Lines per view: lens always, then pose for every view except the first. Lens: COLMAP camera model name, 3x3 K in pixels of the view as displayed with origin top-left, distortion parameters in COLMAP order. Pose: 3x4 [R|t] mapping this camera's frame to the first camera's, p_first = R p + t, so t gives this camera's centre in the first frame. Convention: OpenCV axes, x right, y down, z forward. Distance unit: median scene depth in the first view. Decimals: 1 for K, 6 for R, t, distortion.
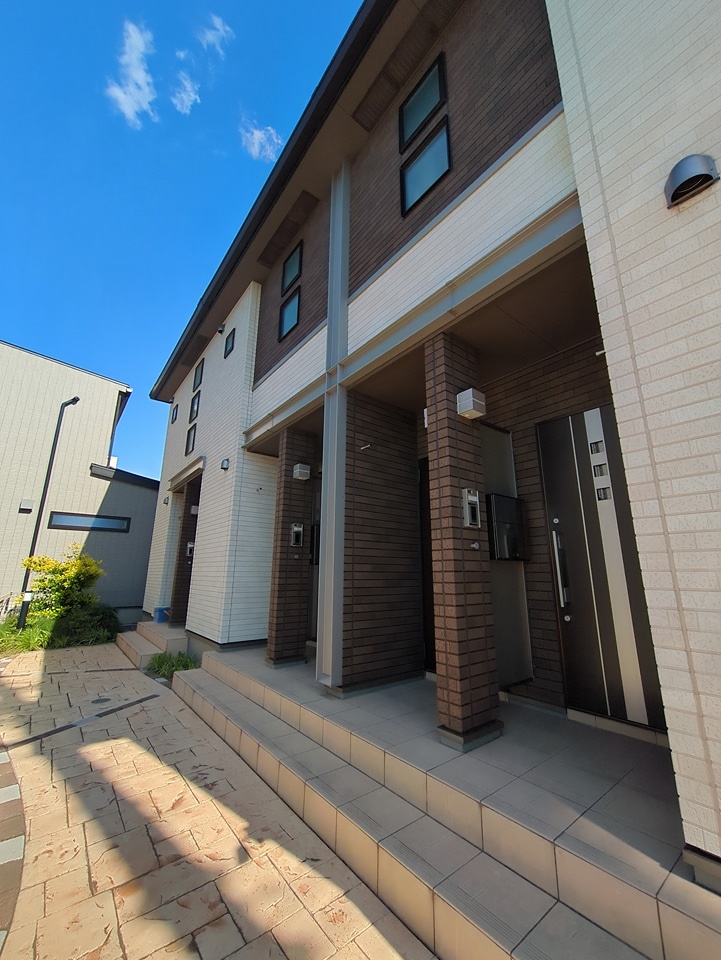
lens RADIAL K [[383.1, 0, 358.0], [0, 383.1, 482.1], [0, 0, 1]] dist [-0.000430, -0.000186]
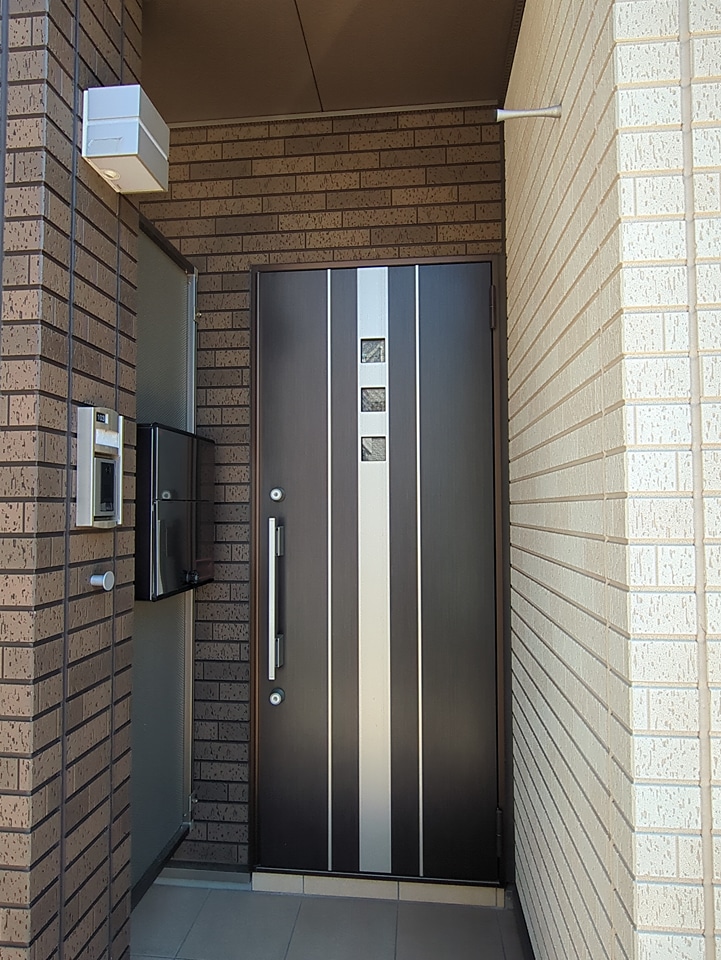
lens RADIAL K [[592.9, 0, 361.0], [0, 592.9, 488.3], [0, 0, 1]] dist [-0.003303, -0.001384]
pose [[0.693998, 0.017067, 0.719774, 0.081818], [-0.162501, 0.977635, 0.133500, -0.018531], [-0.701398, -0.209613, 0.681251, 0.477700]]
